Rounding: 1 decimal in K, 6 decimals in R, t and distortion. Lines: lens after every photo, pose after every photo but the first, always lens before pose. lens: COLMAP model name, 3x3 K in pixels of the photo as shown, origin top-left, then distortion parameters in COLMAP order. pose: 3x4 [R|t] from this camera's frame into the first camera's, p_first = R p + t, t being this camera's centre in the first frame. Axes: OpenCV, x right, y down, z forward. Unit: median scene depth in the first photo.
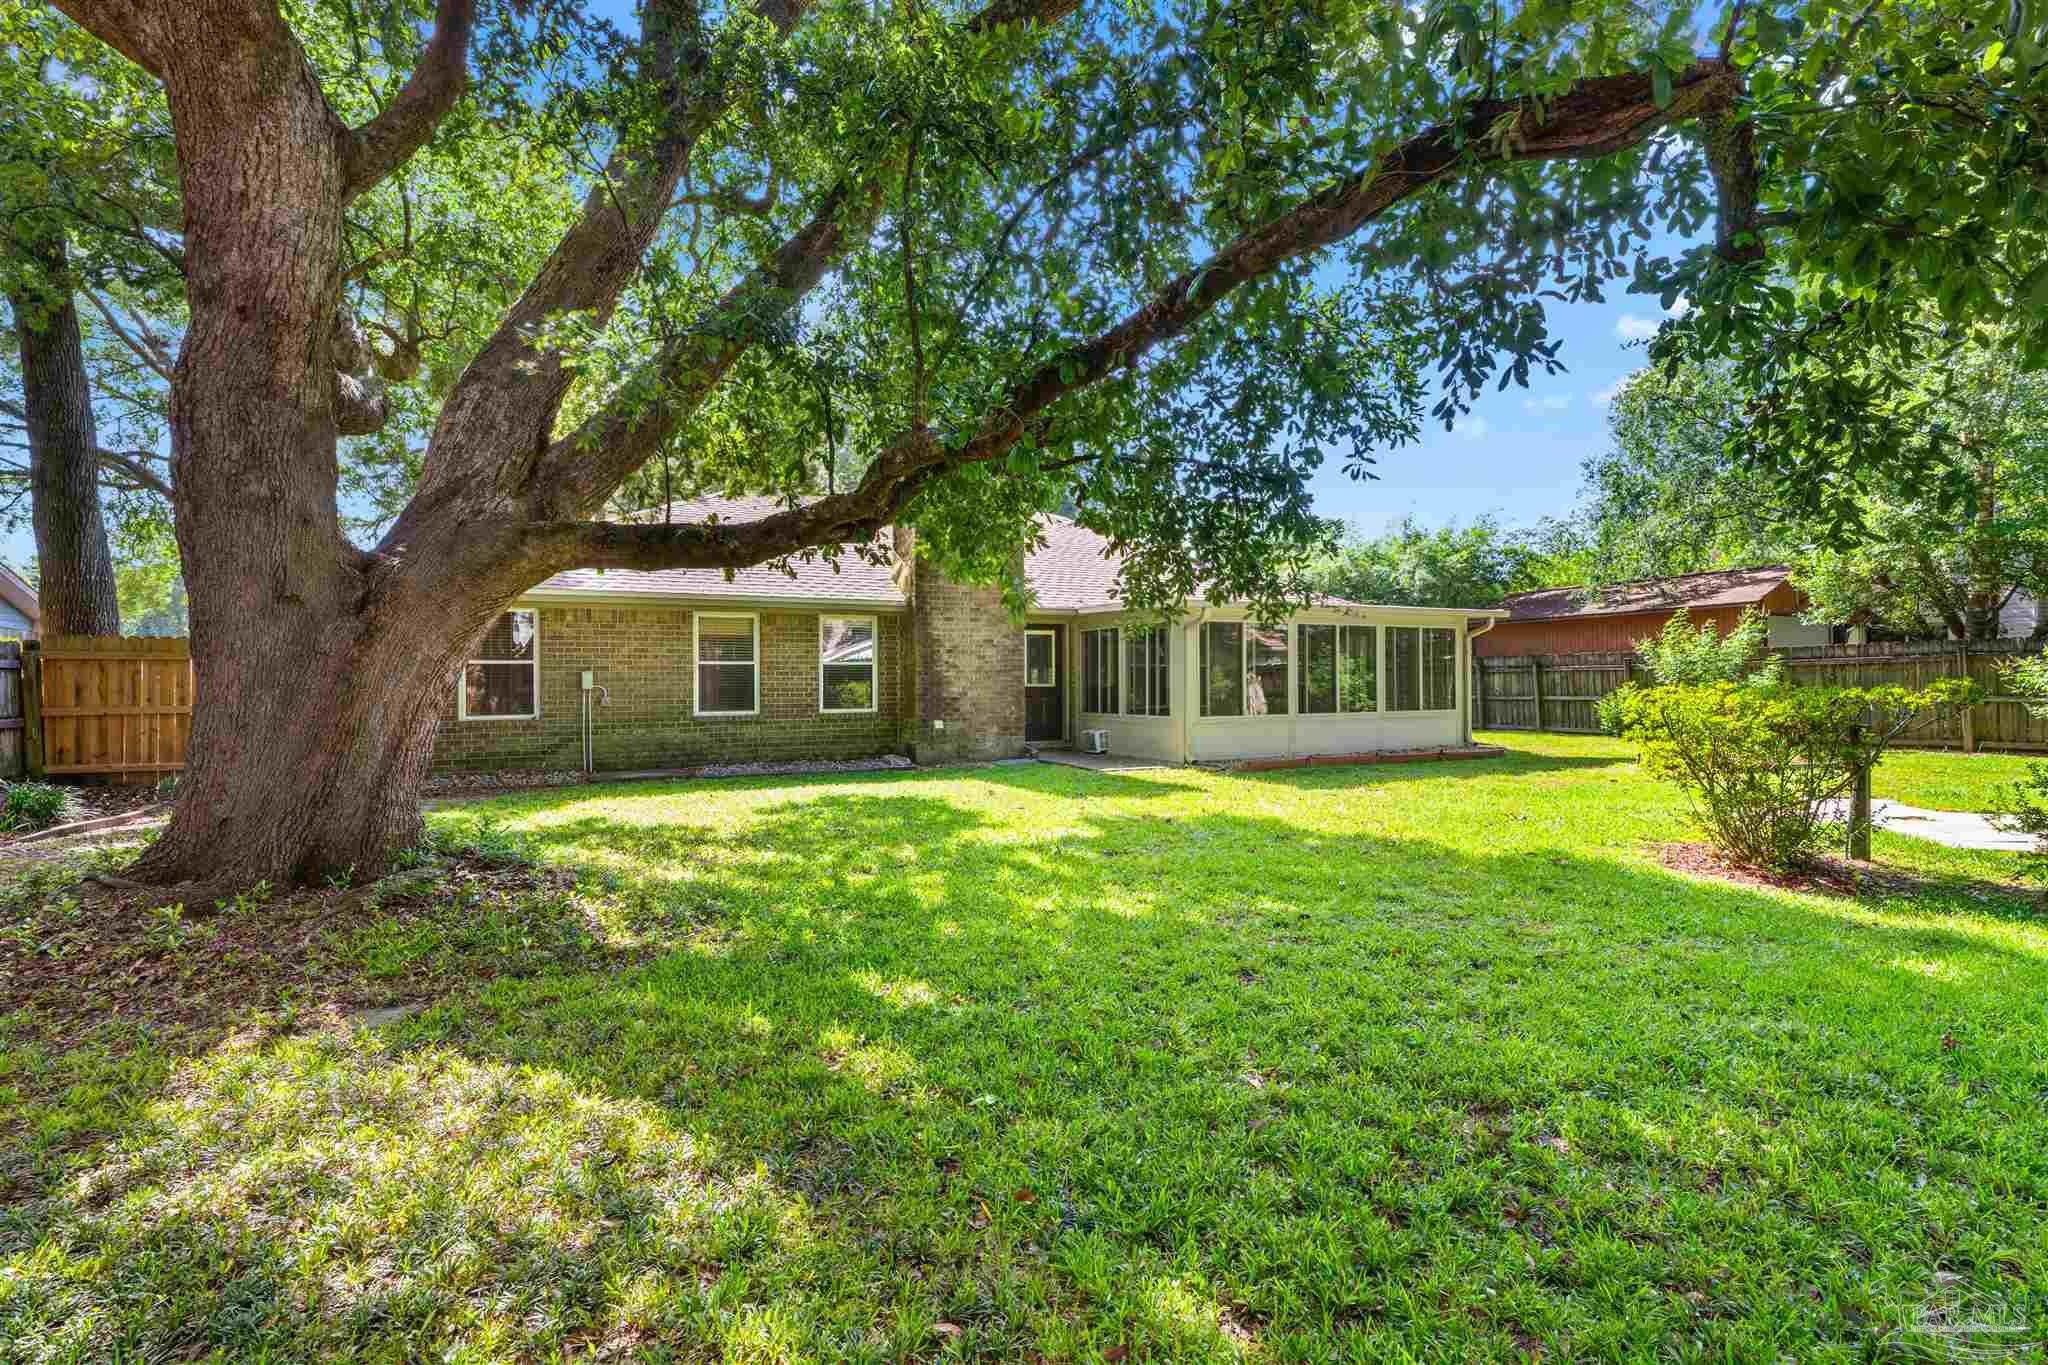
lens RADIAL K [[931.4, 0, 1009.8], [0, 931.4, 683.7], [0, 0, 1]] dist [-0.003589, 0.001126]
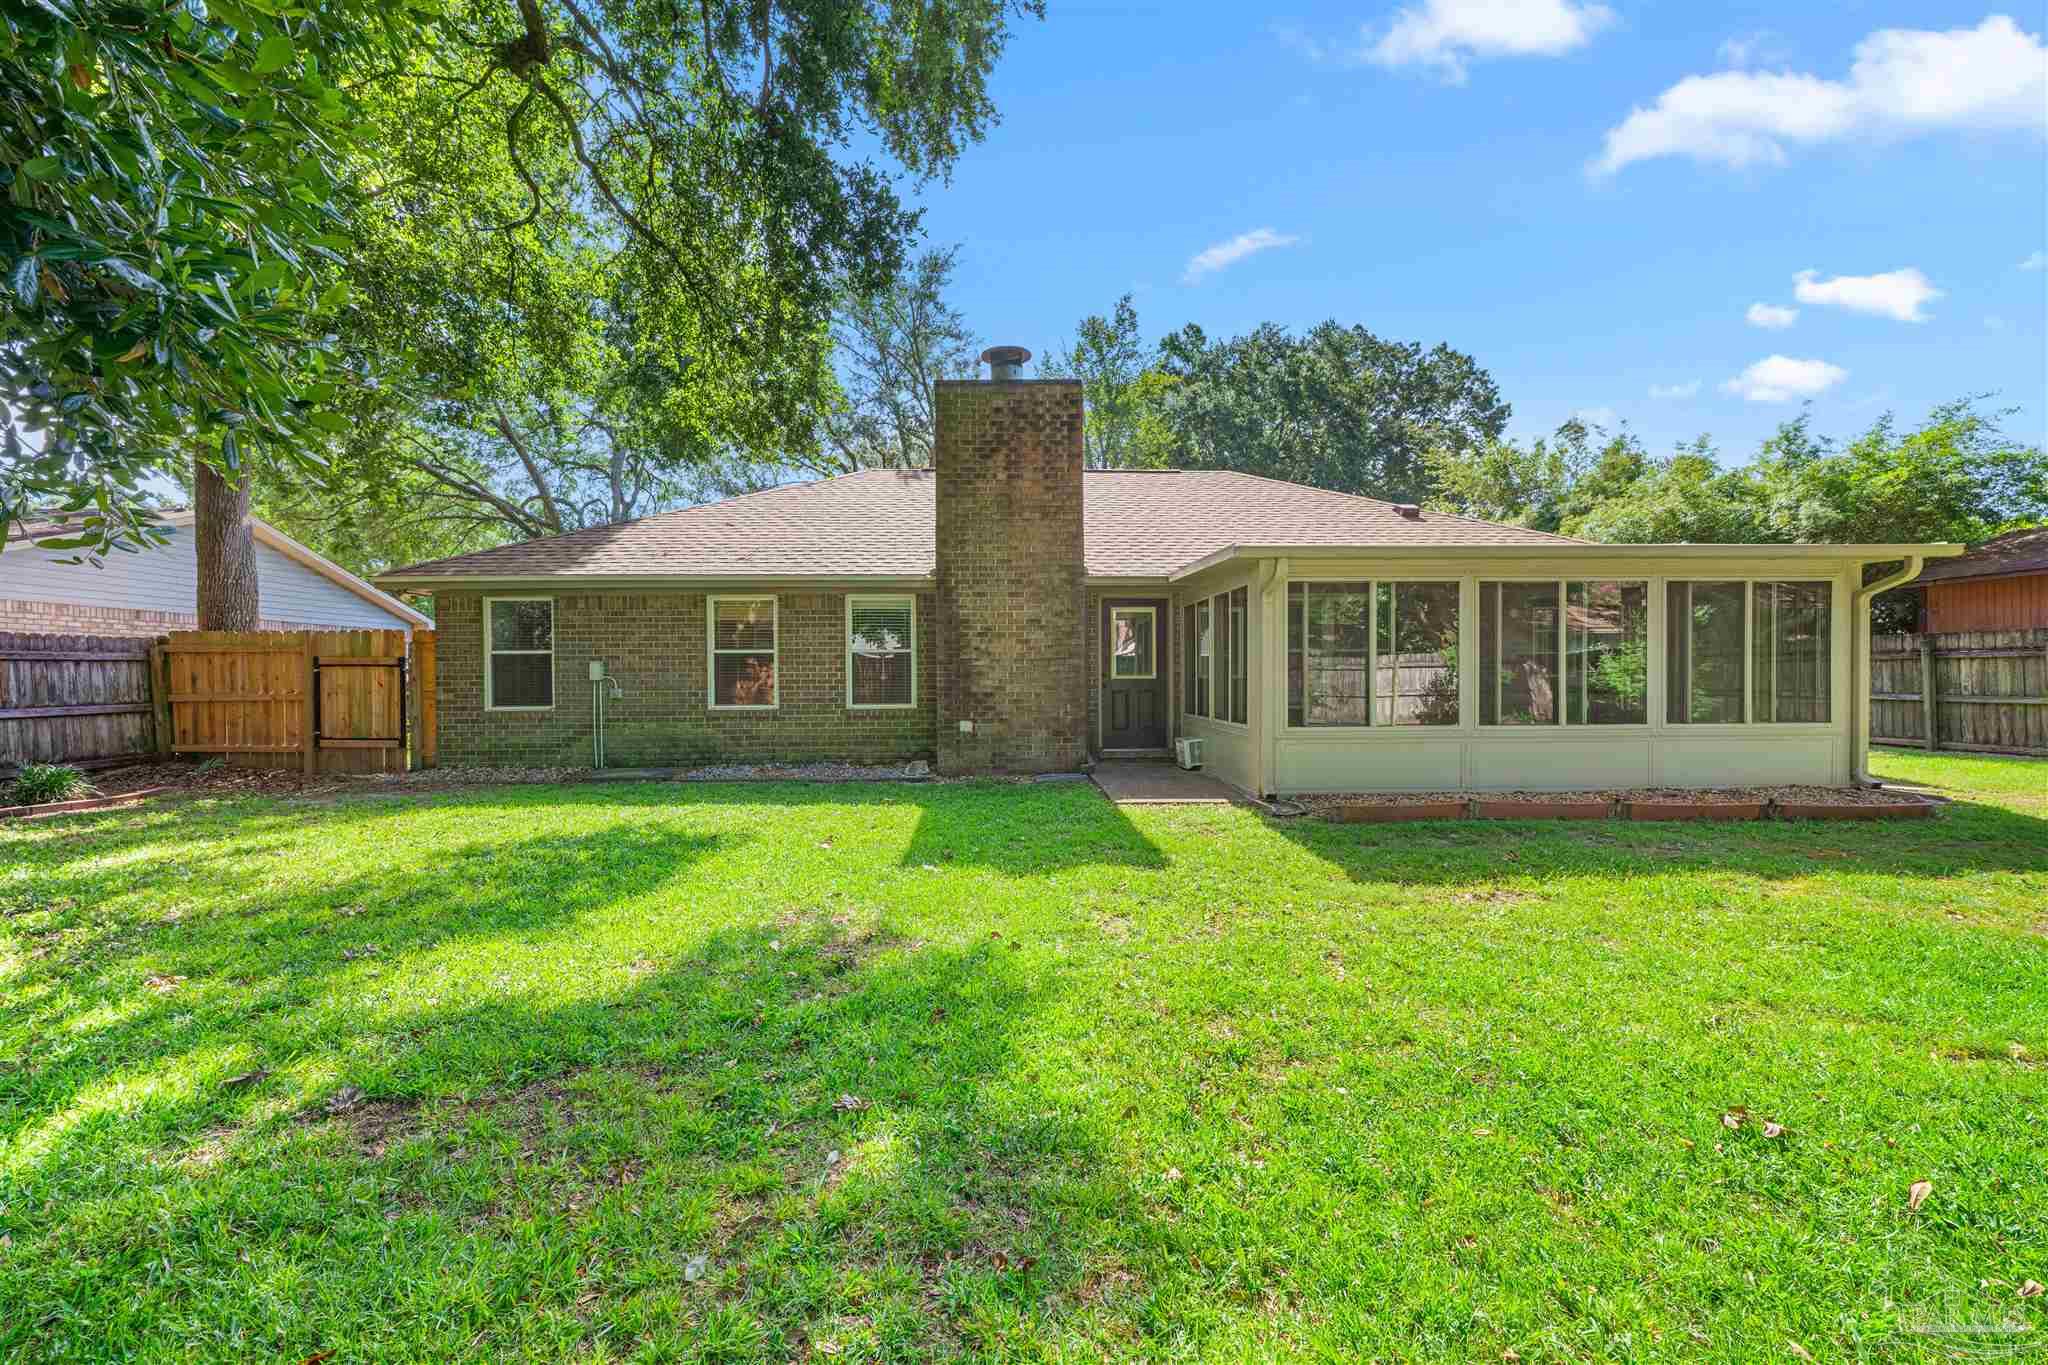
lens RADIAL K [[804.2, 0, 1028.3], [0, 804.2, 694.4], [0, 0, 1]] dist [0.000821, -0.000868]
pose [[0.914973, 0.013165, -0.403300, 0.245606], [-0.001318, 0.999560, 0.029638, -0.003936], [0.403512, -0.026586, 0.914588, 0.375254]]
